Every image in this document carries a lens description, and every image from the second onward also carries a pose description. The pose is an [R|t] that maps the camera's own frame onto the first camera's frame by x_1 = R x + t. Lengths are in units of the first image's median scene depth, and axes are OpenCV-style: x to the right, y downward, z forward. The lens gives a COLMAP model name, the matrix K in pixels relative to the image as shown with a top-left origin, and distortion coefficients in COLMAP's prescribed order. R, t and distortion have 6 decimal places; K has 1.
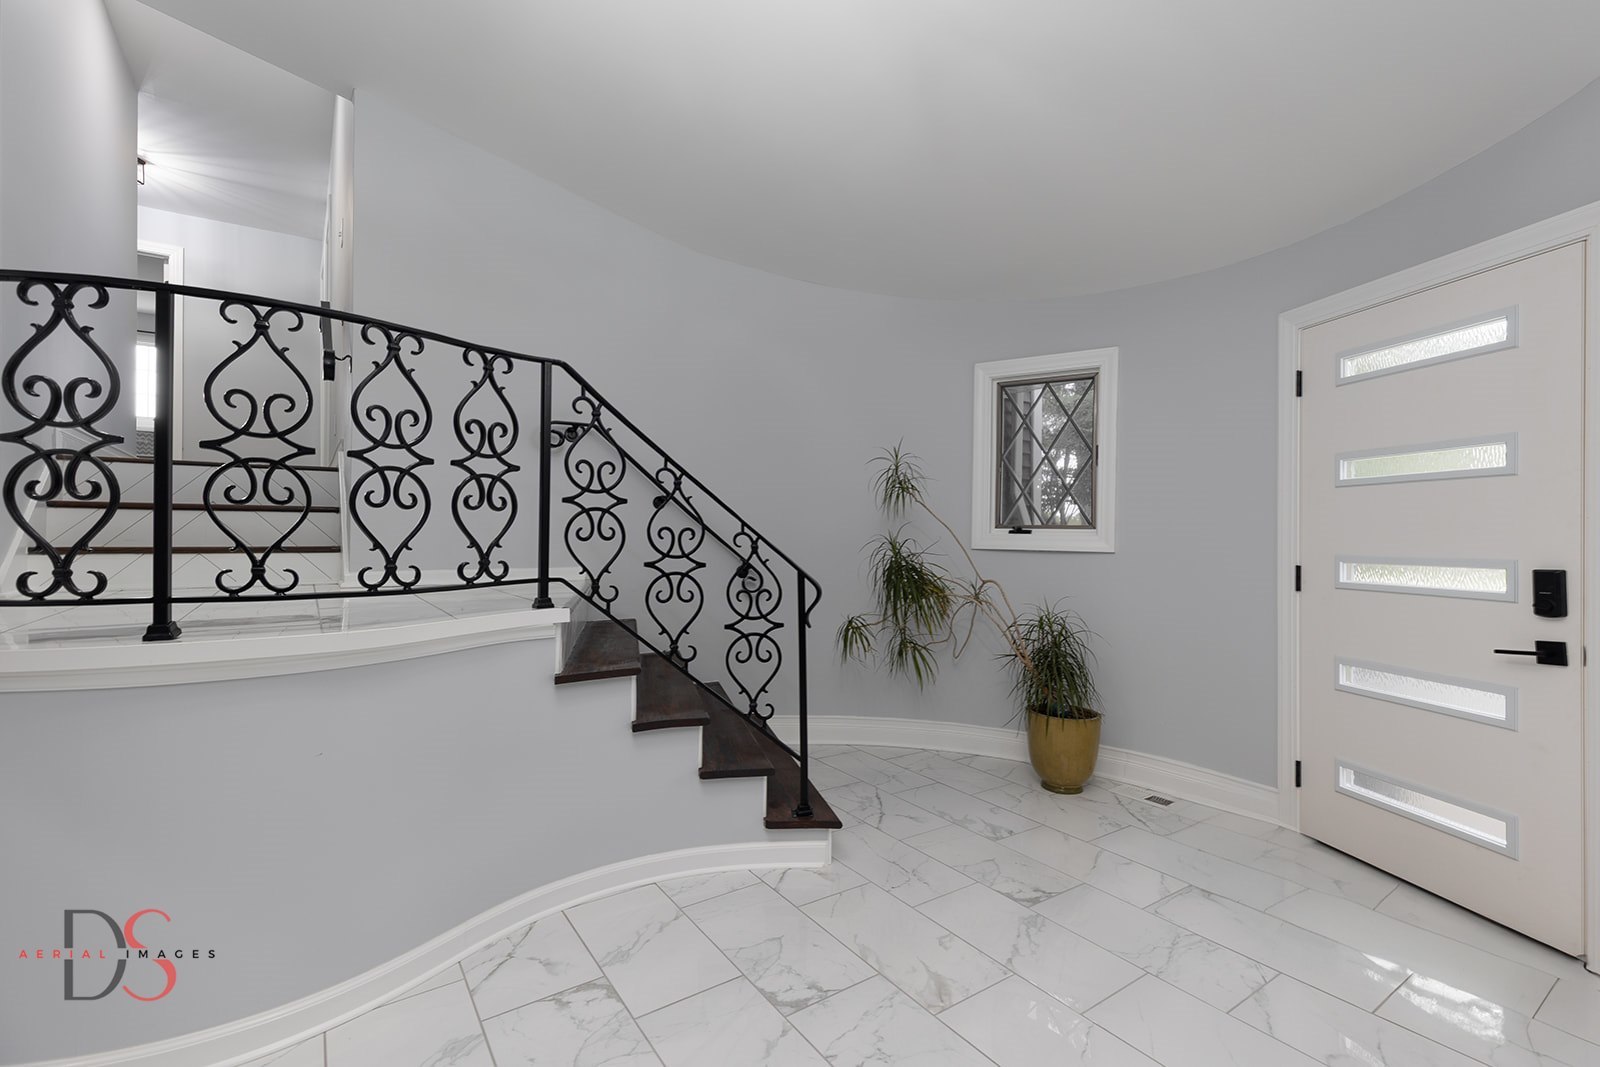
lens RADIAL K [[712.5, 0, 815.1], [0, 712.5, 532.8], [0, 0, 1]] dist [0.000829, -0.000111]
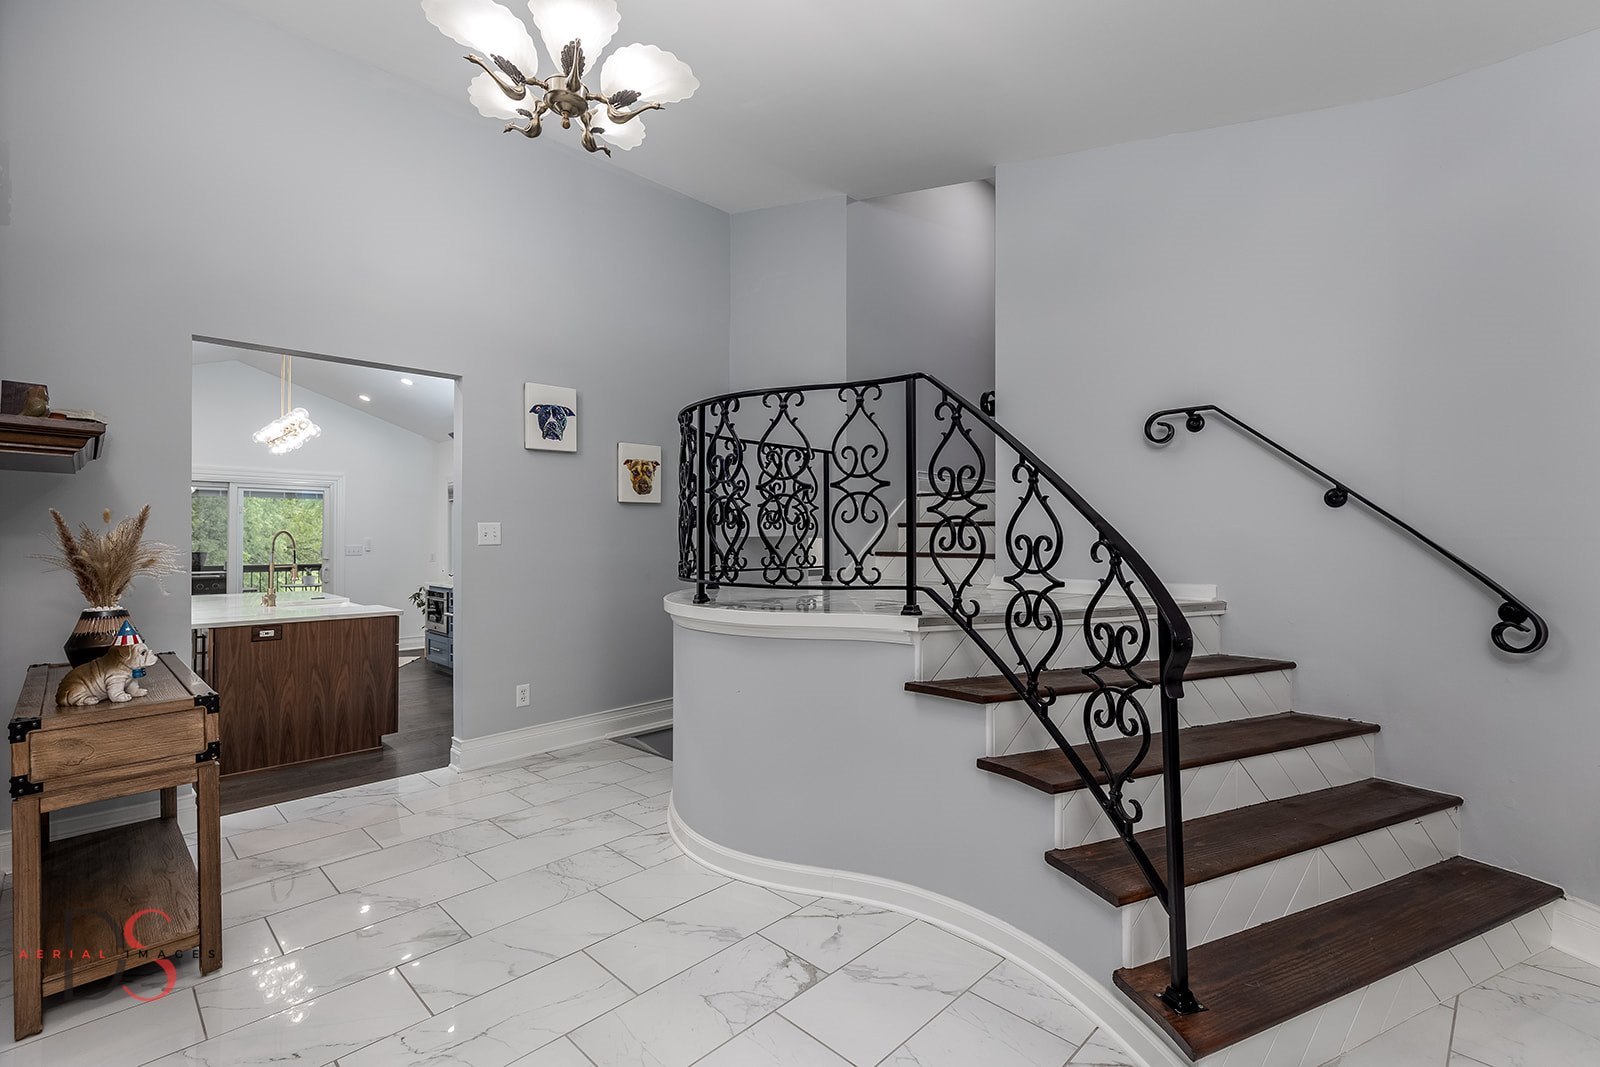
lens RADIAL K [[712.5, 0, 815.8], [0, 712.5, 534.1], [0, 0, 1]] dist [0.000829, -0.000111]
pose [[0.201663, -0.009899, -0.979405, 0.597483], [-0.003846, 0.999933, -0.010899, -0.000061], [0.979447, 0.005964, 0.201612, 0.647486]]
